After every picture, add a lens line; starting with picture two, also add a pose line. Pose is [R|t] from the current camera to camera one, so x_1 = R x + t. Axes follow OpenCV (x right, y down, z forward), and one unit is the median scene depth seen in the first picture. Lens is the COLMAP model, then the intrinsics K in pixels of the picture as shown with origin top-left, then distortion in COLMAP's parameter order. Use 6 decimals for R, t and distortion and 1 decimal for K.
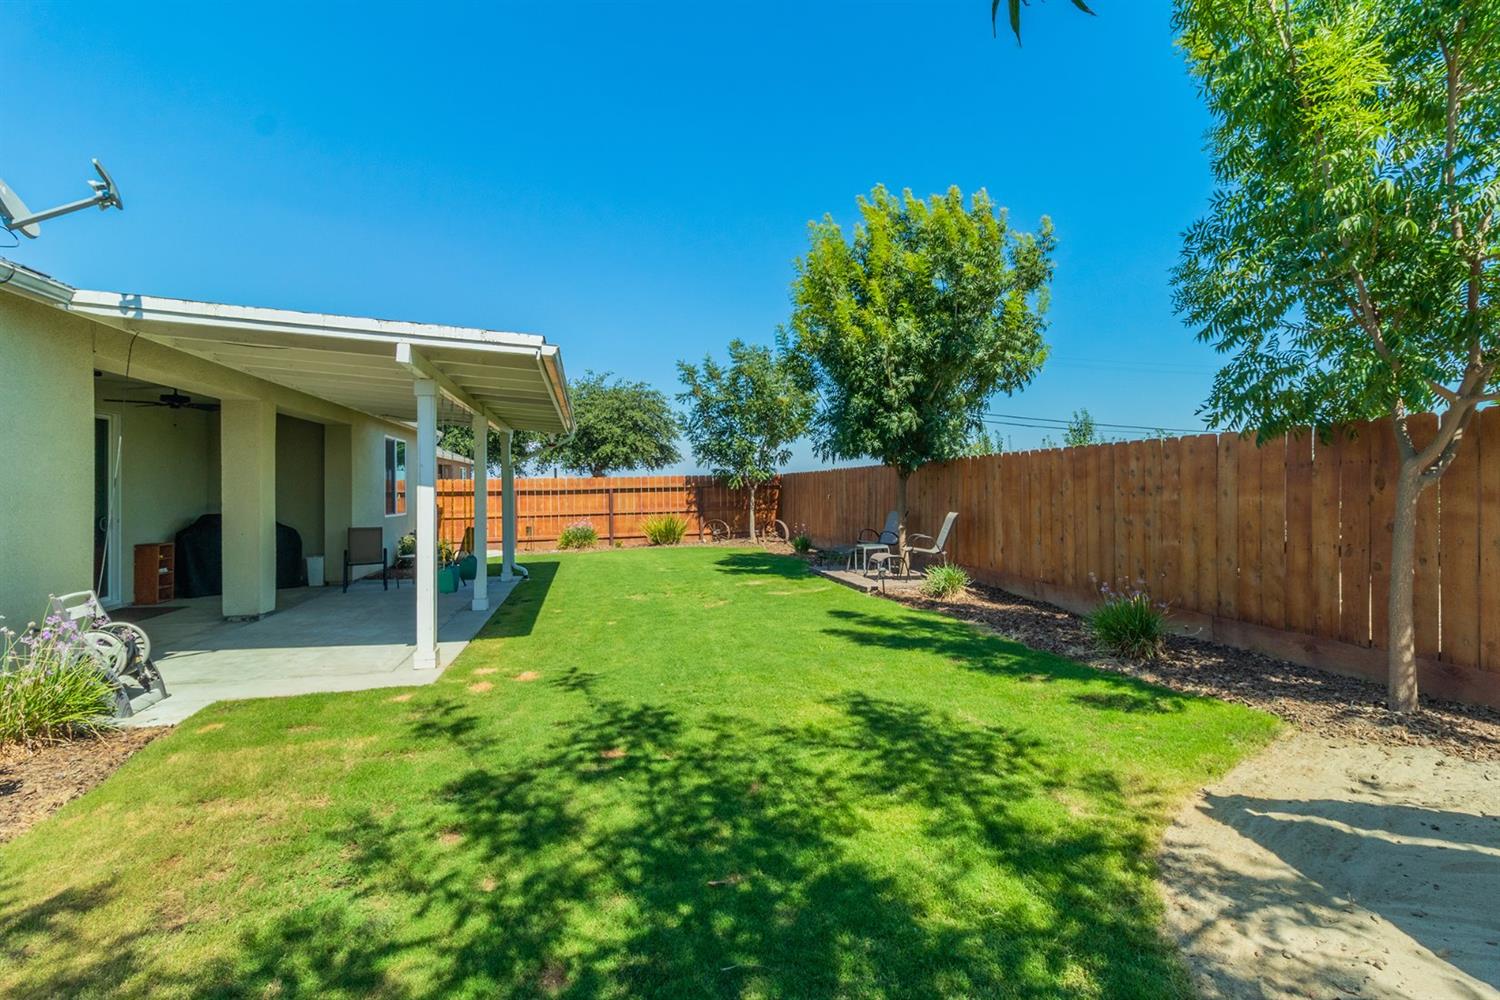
lens RADIAL K [[693.4, 0, 747.8], [0, 693.4, 476.6], [0, 0, 1]] dist [-0.000569, 0.000016]
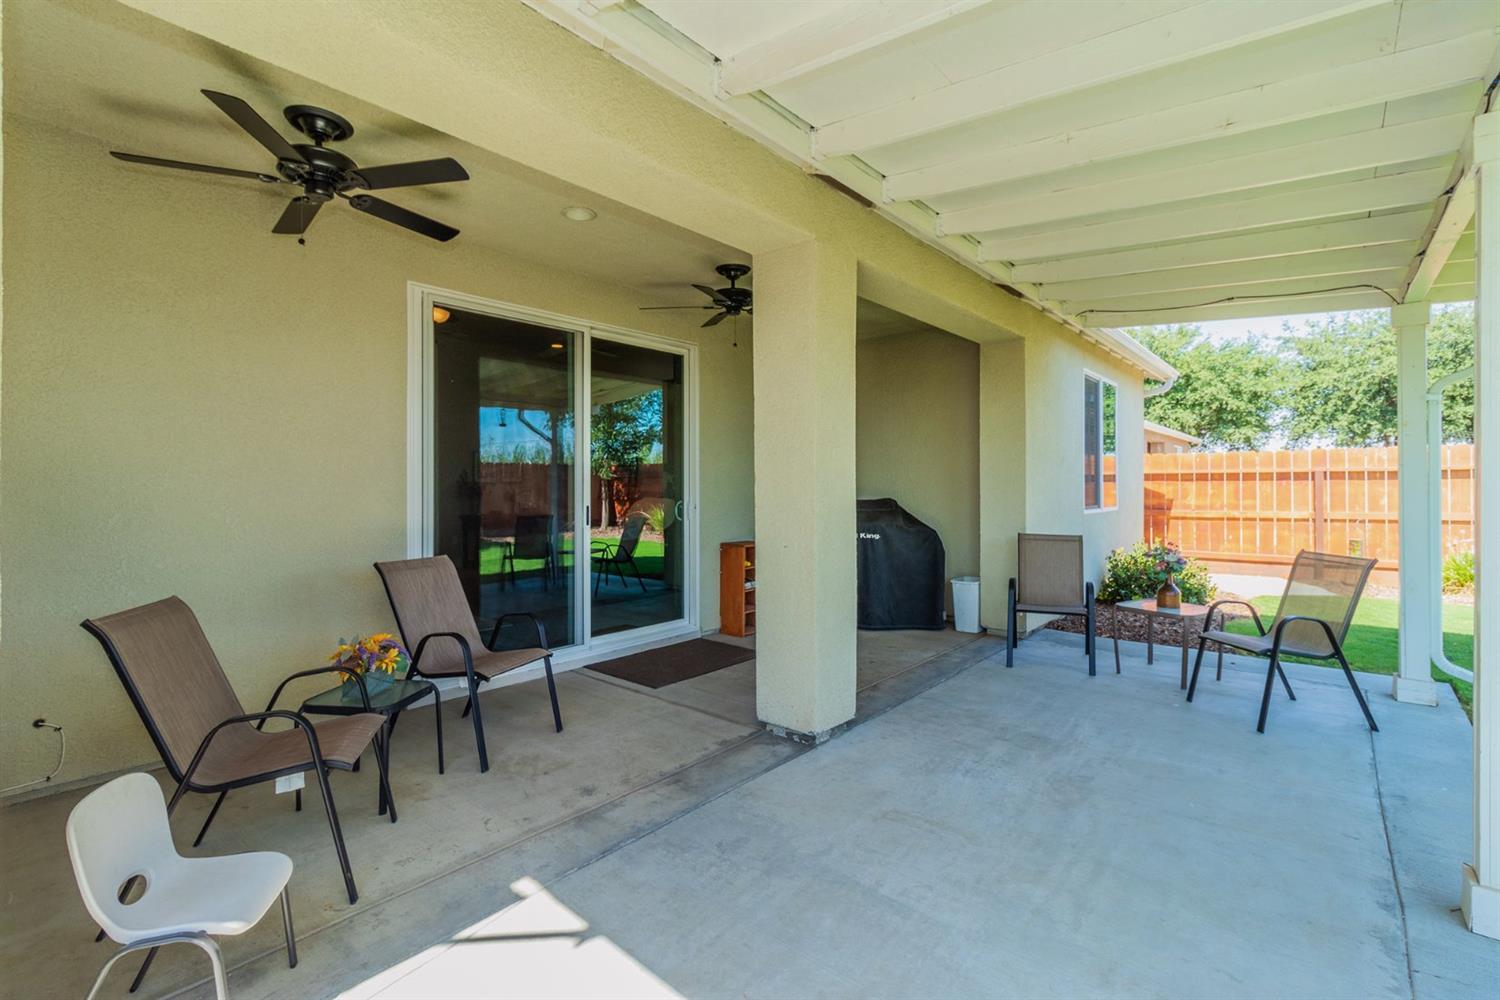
lens RADIAL K [[693.4, 0, 747.8], [0, 693.4, 476.6], [0, 0, 1]] dist [-0.000569, 0.000016]
pose [[0.604694, 0.002557, -0.796454, -0.390860], [0.009181, 0.999906, 0.010180, 0.032580], [0.796405, -0.013468, 0.604614, 0.718103]]
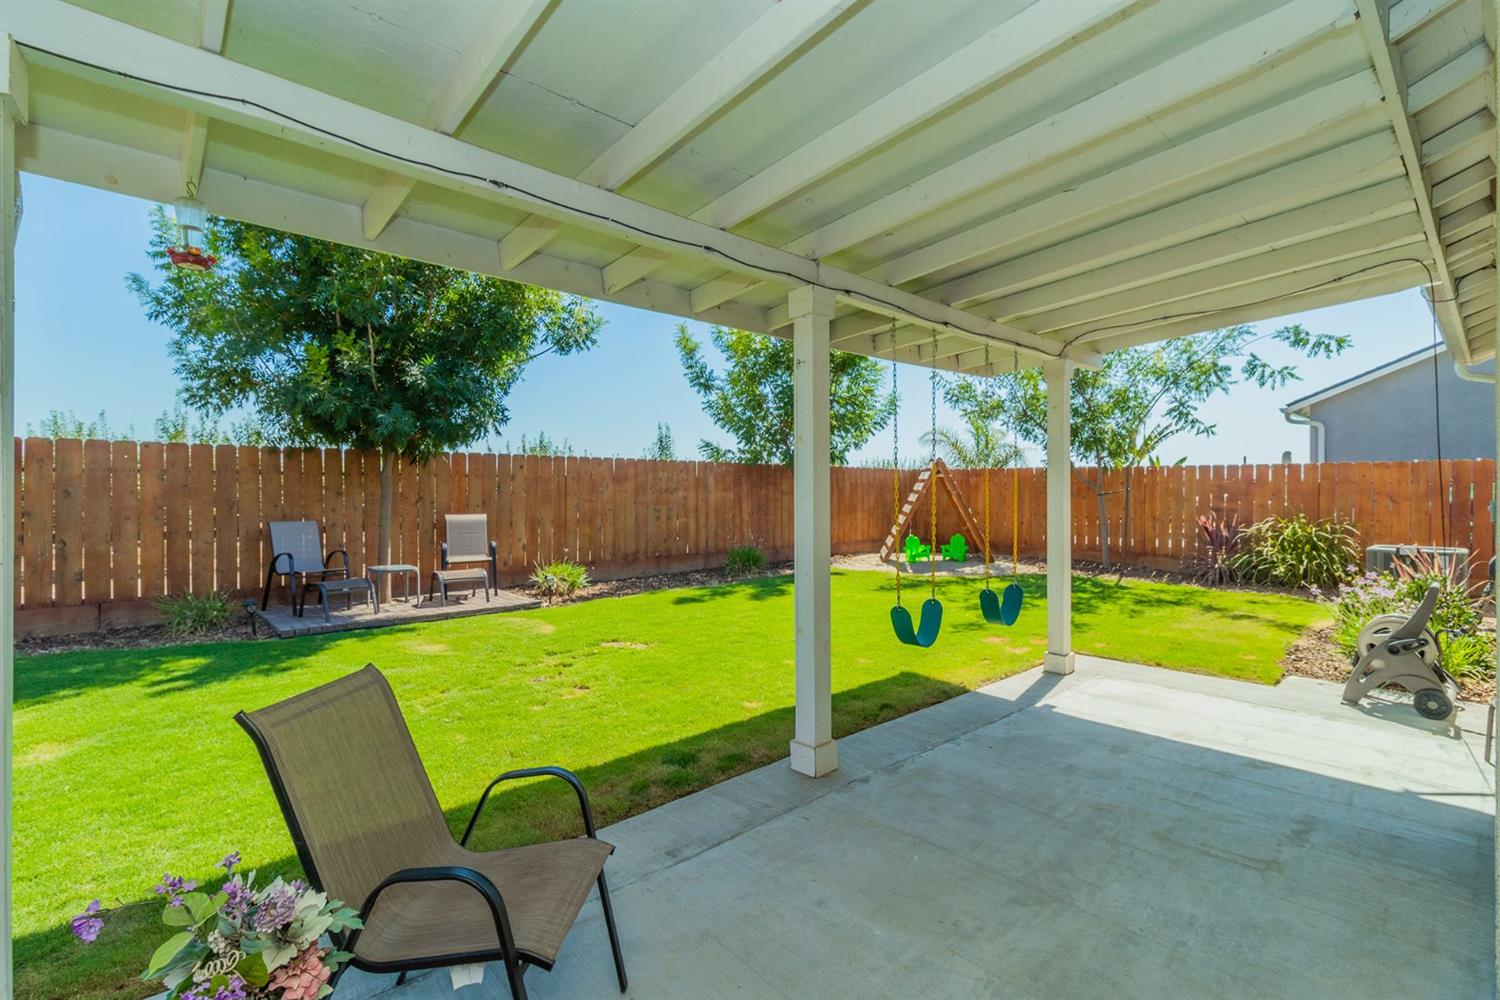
lens RADIAL K [[693.4, 0, 747.8], [0, 693.4, 476.6], [0, 0, 1]] dist [-0.000569, 0.000016]
pose [[-0.493005, 0.024856, 0.869672, -0.888771], [-0.013072, 0.999267, -0.035970, 0.040496], [-0.869929, -0.029102, -0.492318, 1.510640]]
